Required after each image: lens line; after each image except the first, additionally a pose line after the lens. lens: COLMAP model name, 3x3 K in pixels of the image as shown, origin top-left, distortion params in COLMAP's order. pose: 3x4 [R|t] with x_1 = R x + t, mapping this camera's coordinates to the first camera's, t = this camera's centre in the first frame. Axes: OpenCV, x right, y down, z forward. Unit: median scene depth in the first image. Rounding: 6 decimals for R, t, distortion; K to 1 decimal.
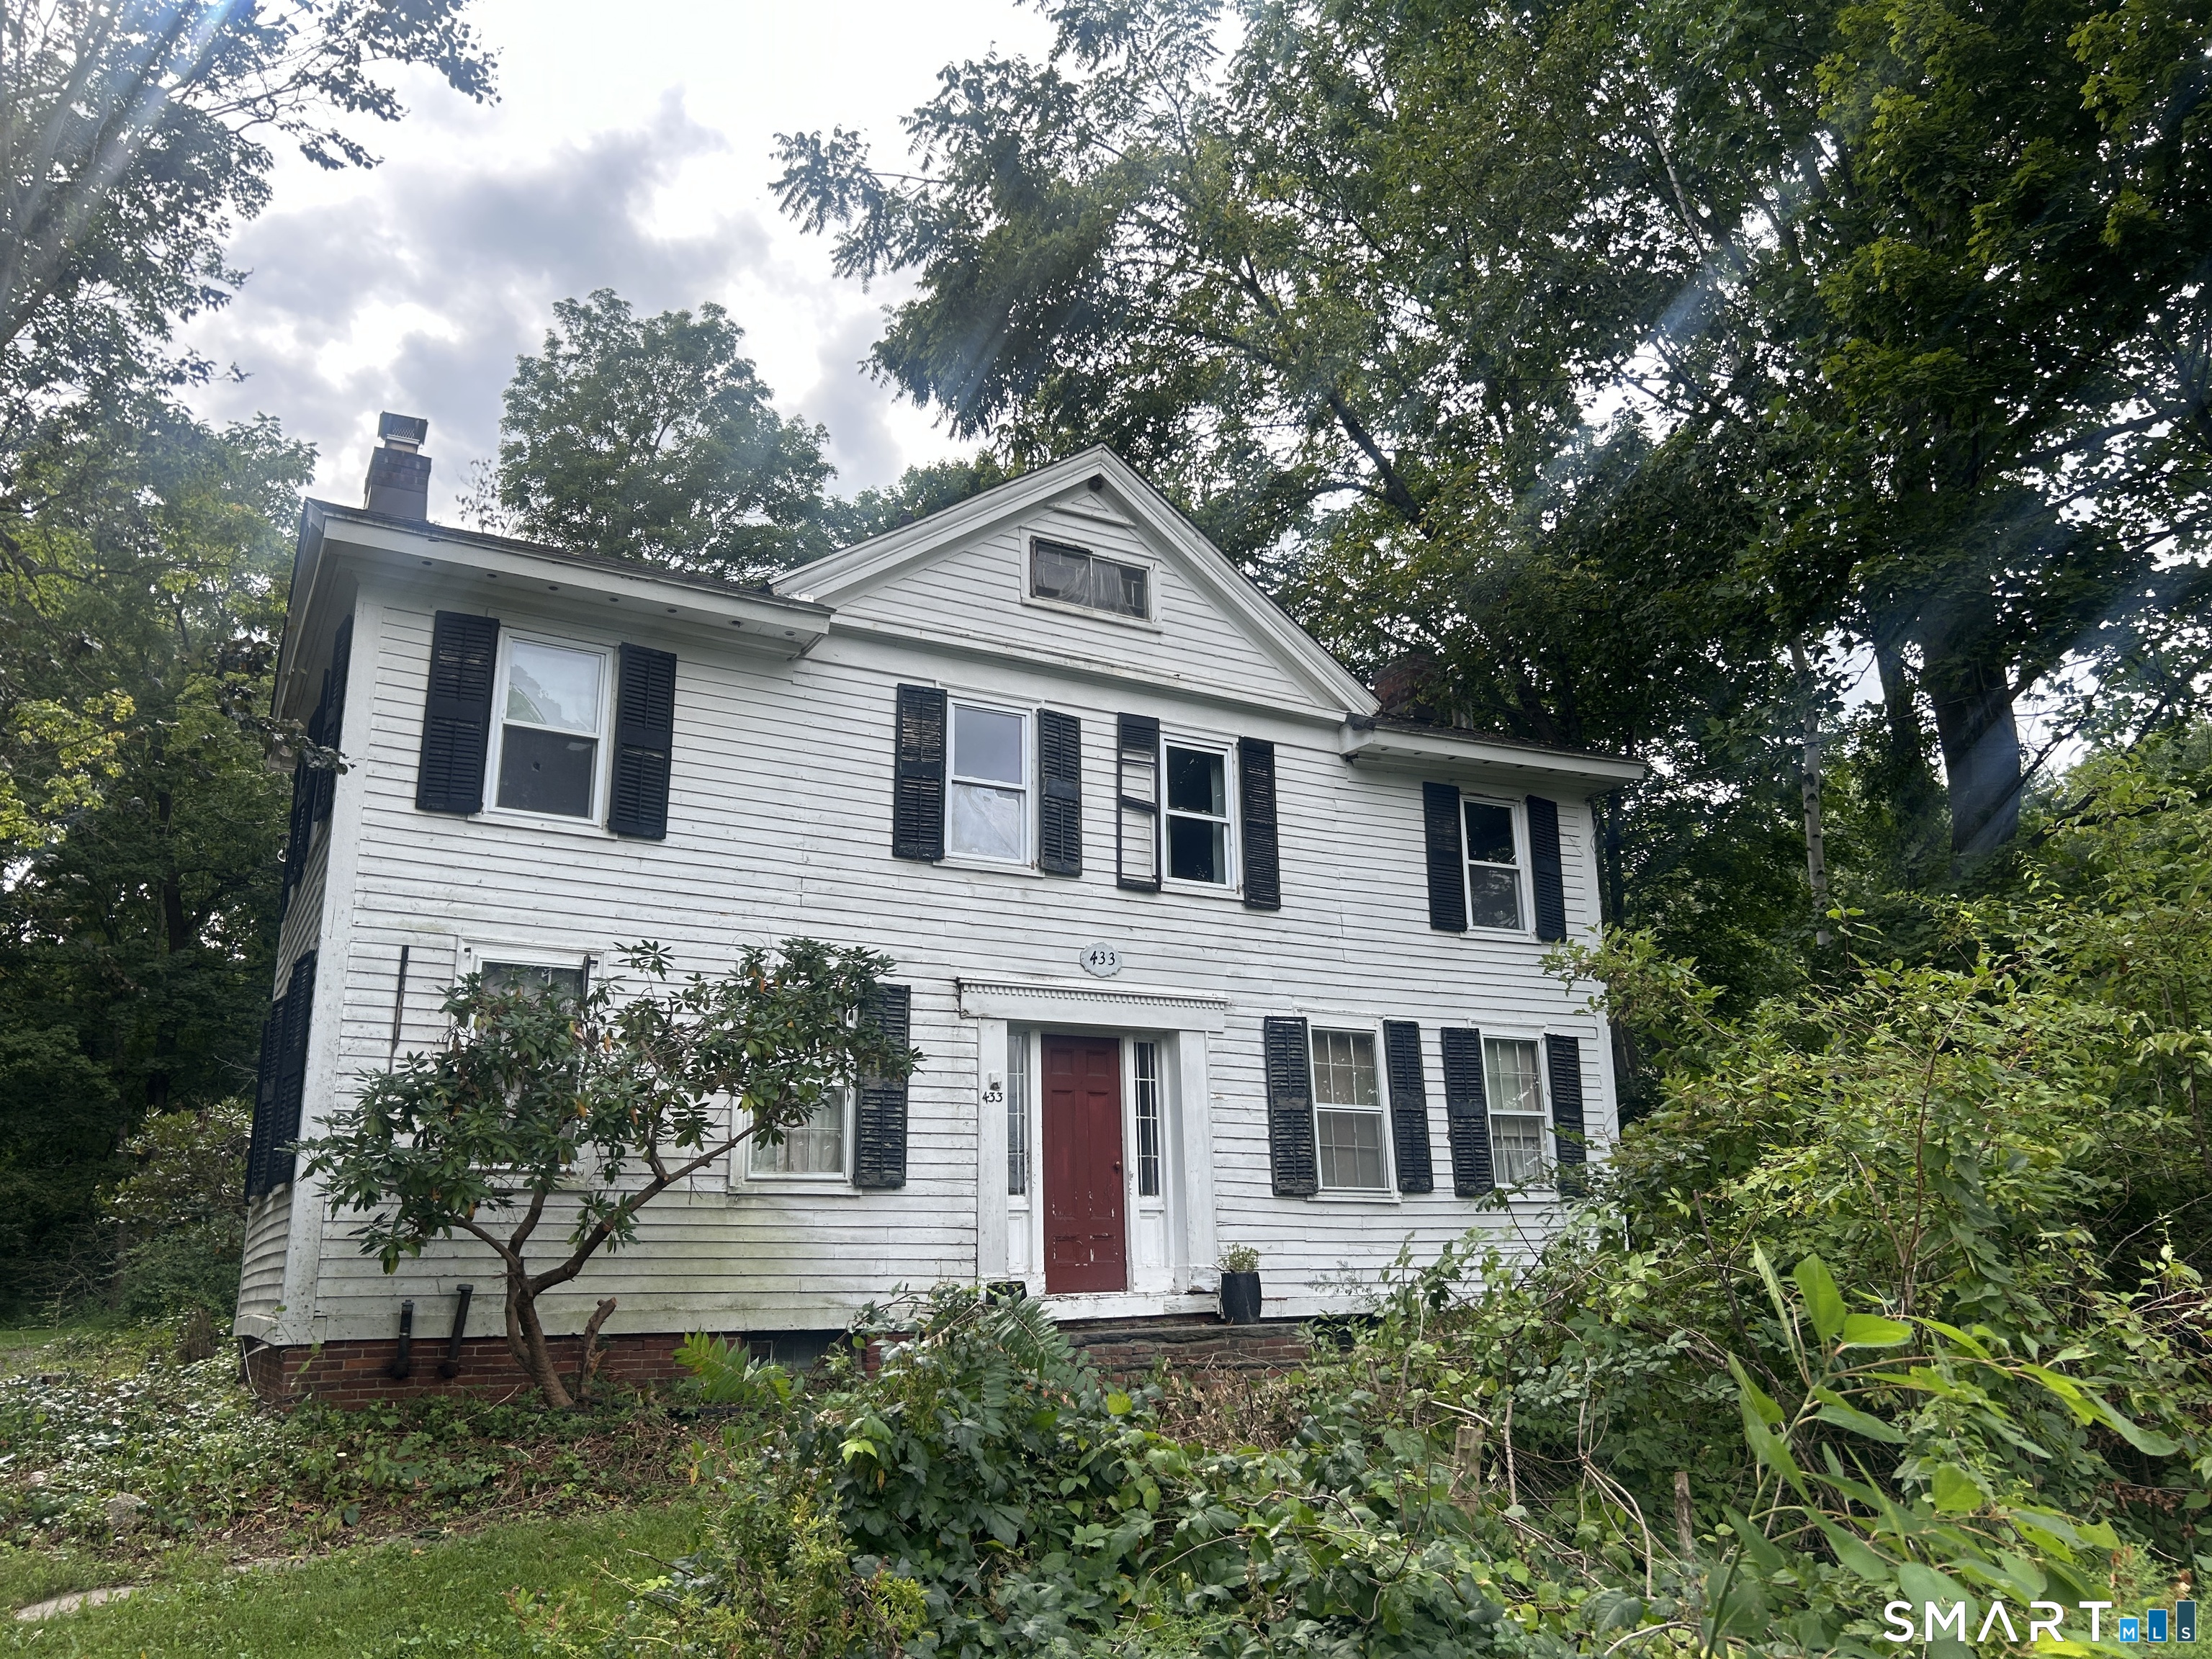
lens RADIAL K [[1647.7, 0, 1112.7], [0, 1647.7, 834.9], [0, 0, 1]] dist [0.101501, -0.103376]
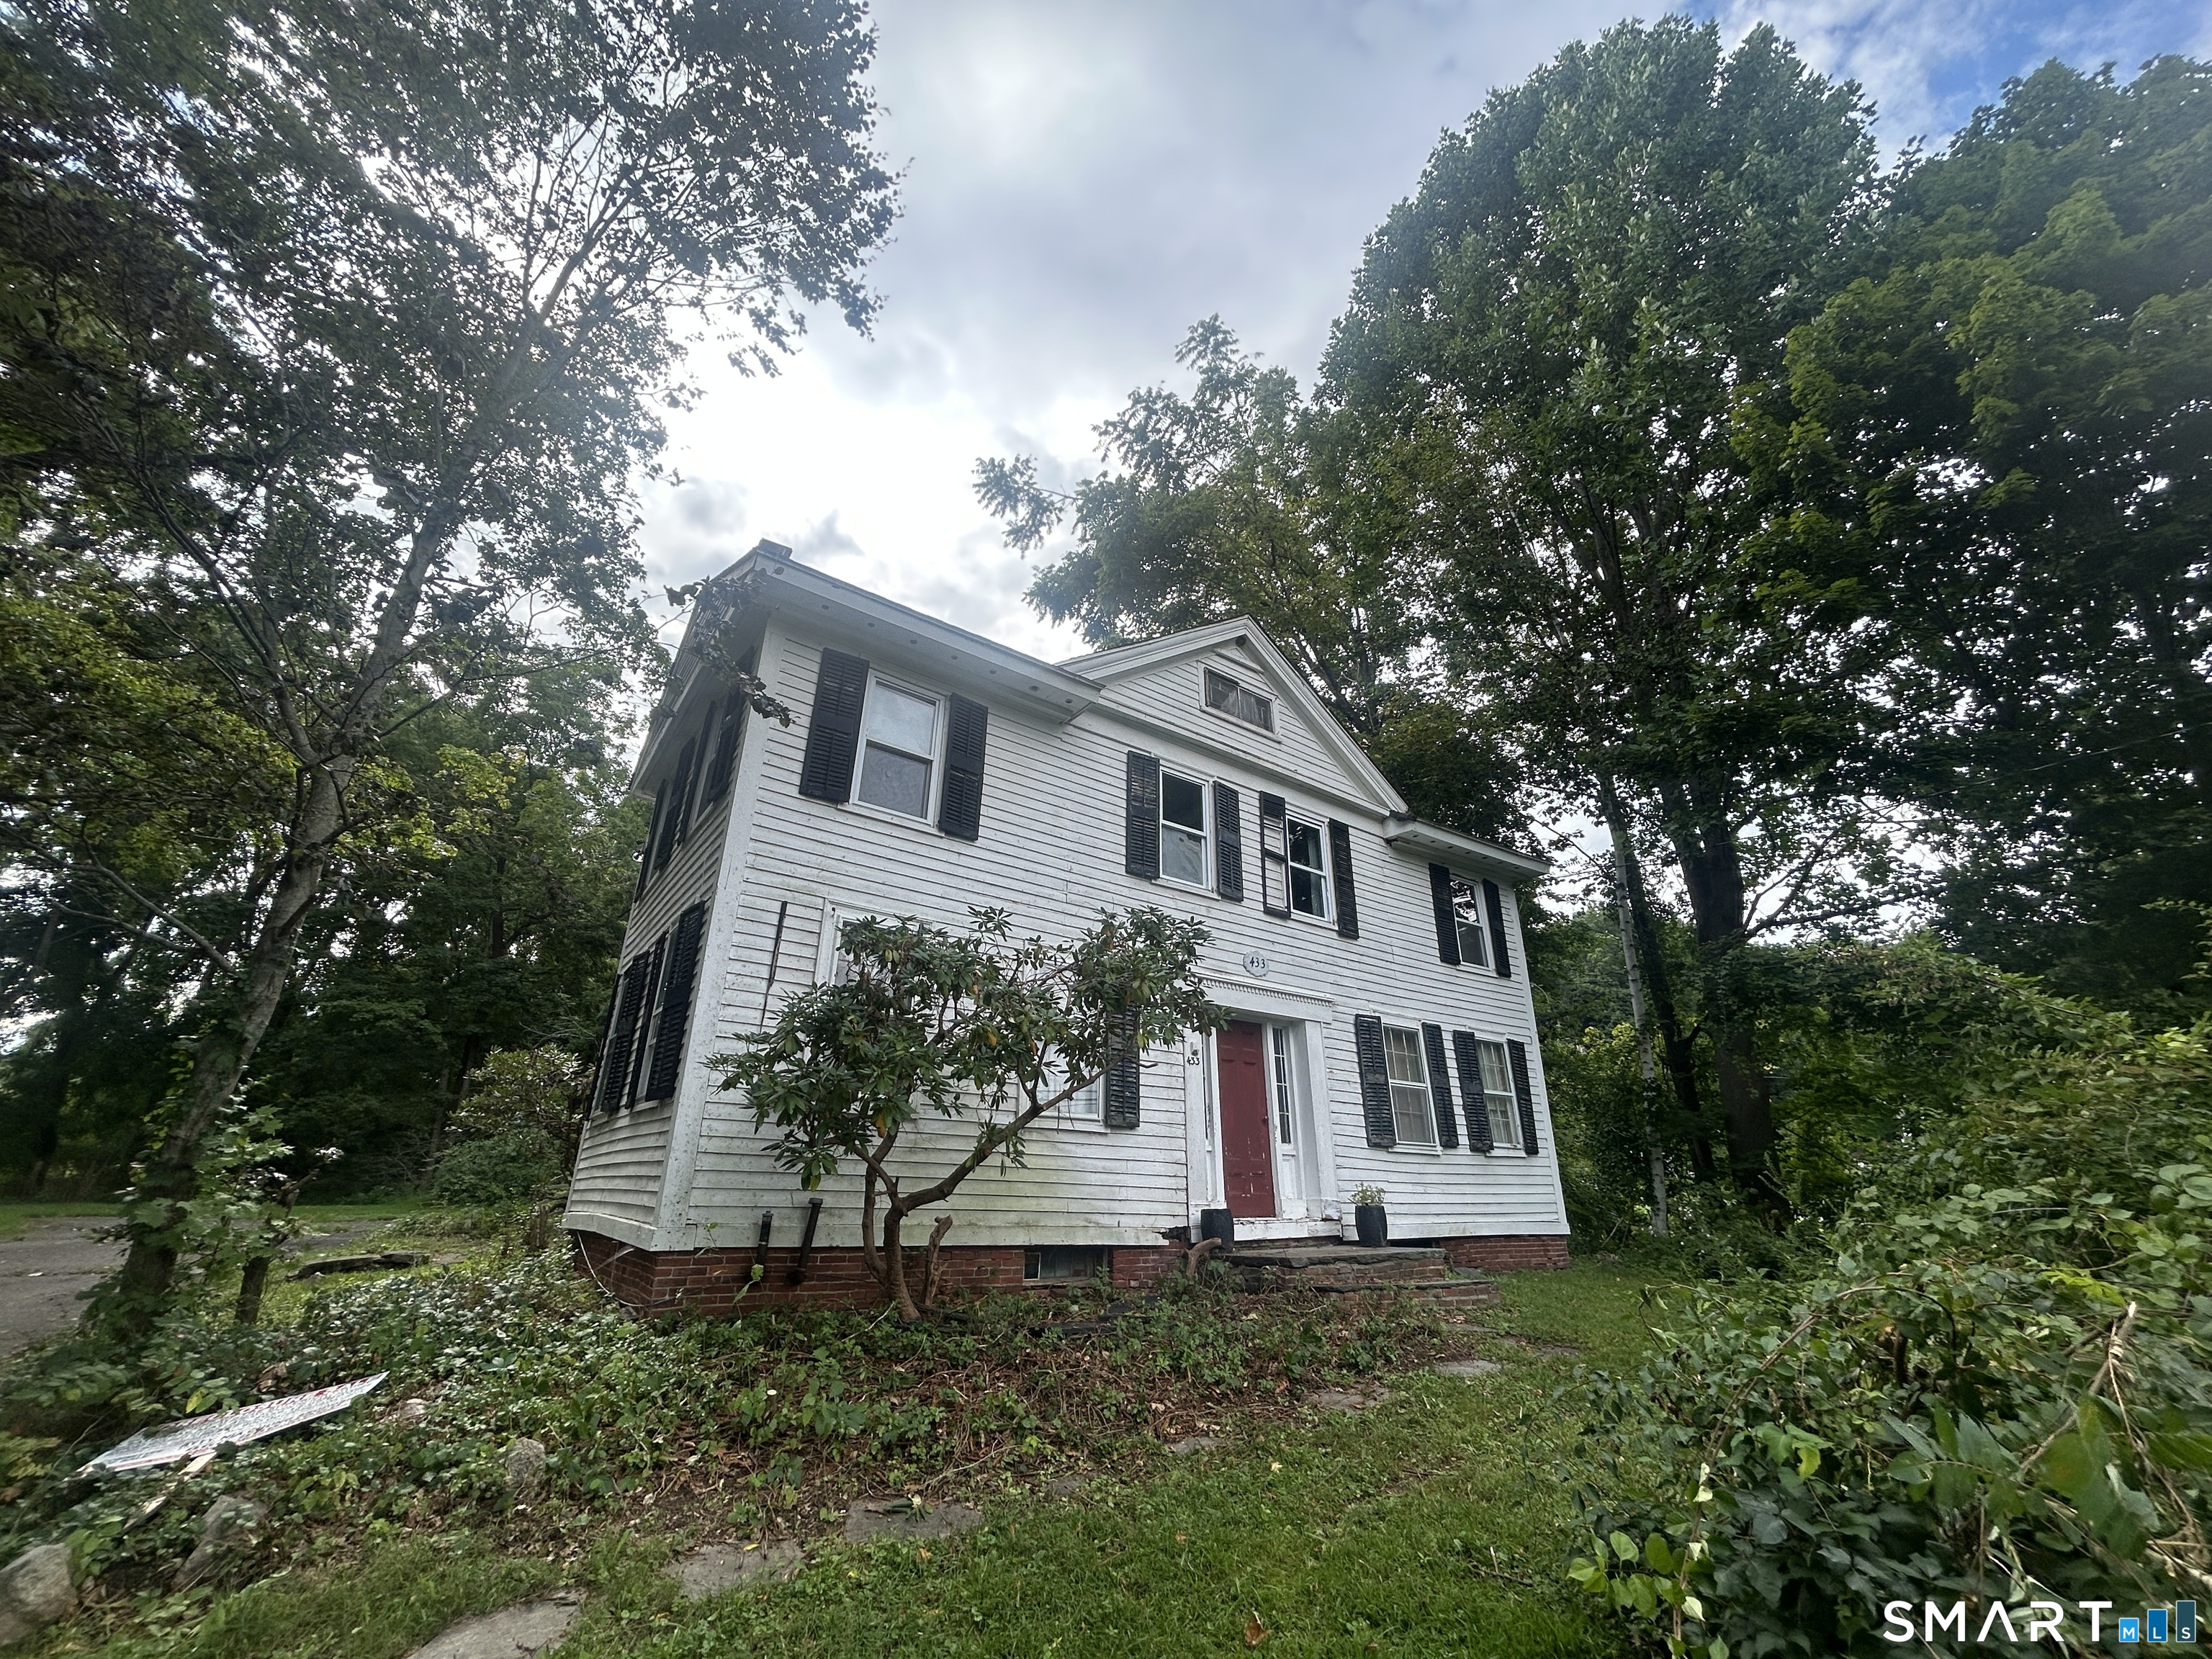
lens RADIAL K [[885.0, 0, 1106.0], [0, 885.0, 829.5], [0, 0, 1]] dist [0.009819, -0.000096]
pose [[0.992986, 0.070995, 0.094539, -0.200788], [-0.058547, 0.989981, -0.128487, 0.064807], [-0.102714, 0.122051, 0.987195, 0.266694]]
